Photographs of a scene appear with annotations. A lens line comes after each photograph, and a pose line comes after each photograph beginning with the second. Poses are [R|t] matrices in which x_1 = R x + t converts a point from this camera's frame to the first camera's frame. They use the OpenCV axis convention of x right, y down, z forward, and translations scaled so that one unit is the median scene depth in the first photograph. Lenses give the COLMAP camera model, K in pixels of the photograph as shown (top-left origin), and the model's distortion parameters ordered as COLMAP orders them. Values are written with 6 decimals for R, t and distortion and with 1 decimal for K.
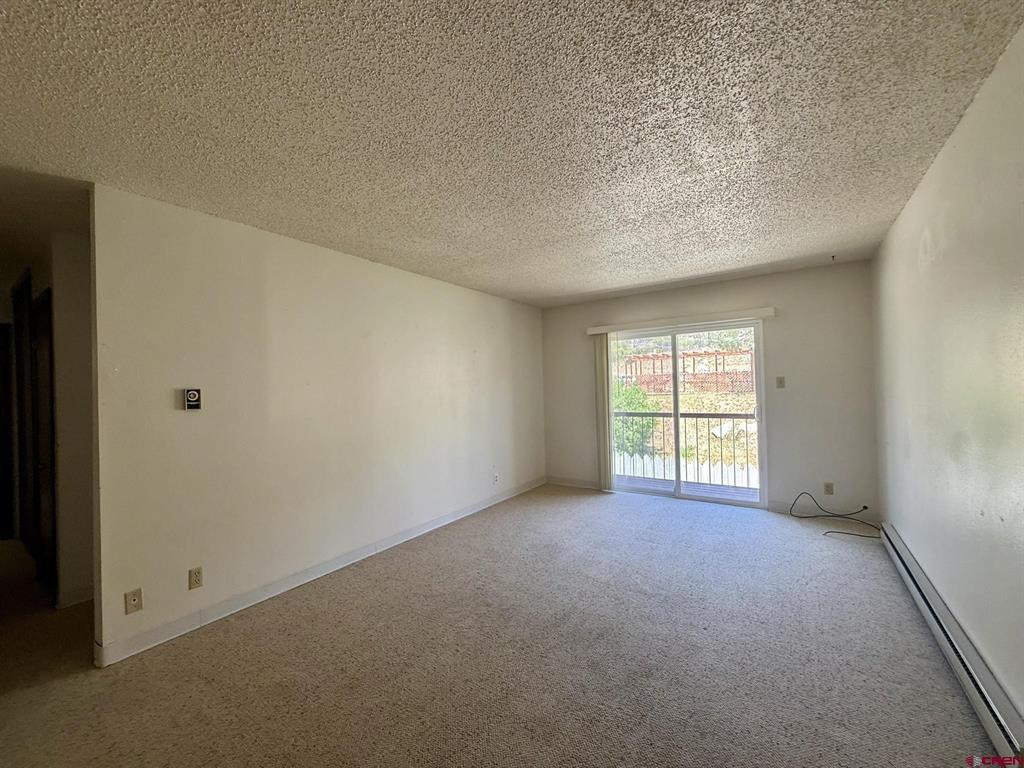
lens RADIAL K [[408.3, 0, 510.0], [0, 408.3, 385.3], [0, 0, 1]] dist [-0.002023, 0.000676]
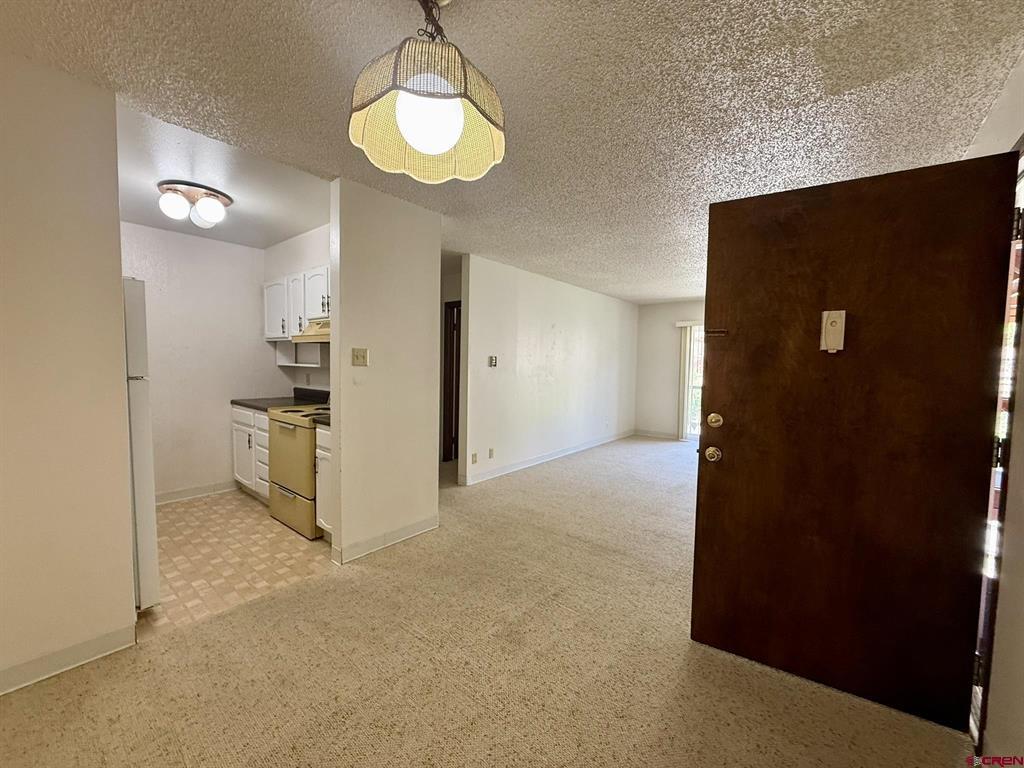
lens RADIAL K [[408.3, 0, 508.2], [0, 408.3, 387.2], [0, 0, 1]] dist [-0.002023, 0.000676]
pose [[0.995438, 0.047432, -0.082786, -0.513403], [-0.041955, 0.996891, 0.066688, 0.021117], [0.085692, -0.062910, 0.994334, -0.873960]]
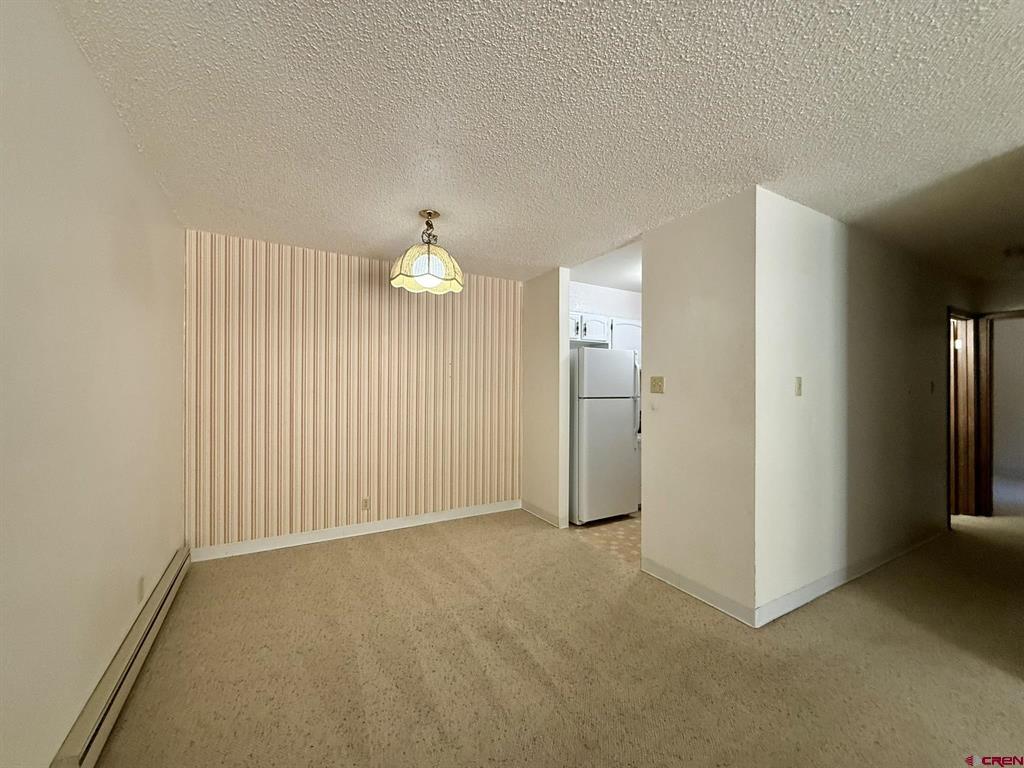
lens RADIAL K [[408.3, 0, 509.4], [0, 408.3, 387.1], [0, 0, 1]] dist [-0.002023, 0.000676]
pose [[-0.434250, 0.025238, -0.900439, 0.209132], [0.007951, 0.999676, 0.024185, 0.005787], [0.900757, 0.003343, -0.434310, 0.279887]]
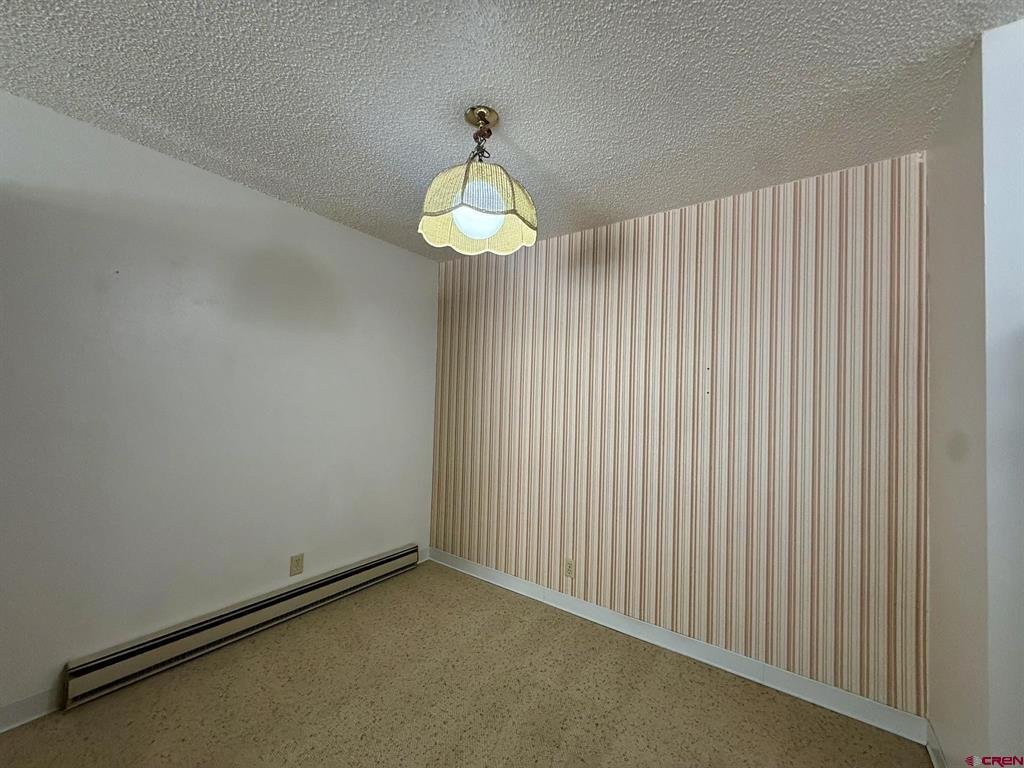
lens RADIAL K [[408.3, 0, 509.4], [0, 408.3, 386.0], [0, 0, 1]] dist [-0.002023, 0.000676]
pose [[-0.999662, -0.006592, 0.025159, -0.723793], [-0.007493, 0.999328, -0.035875, 0.023342], [-0.024905, -0.036051, -0.999040, 0.253594]]
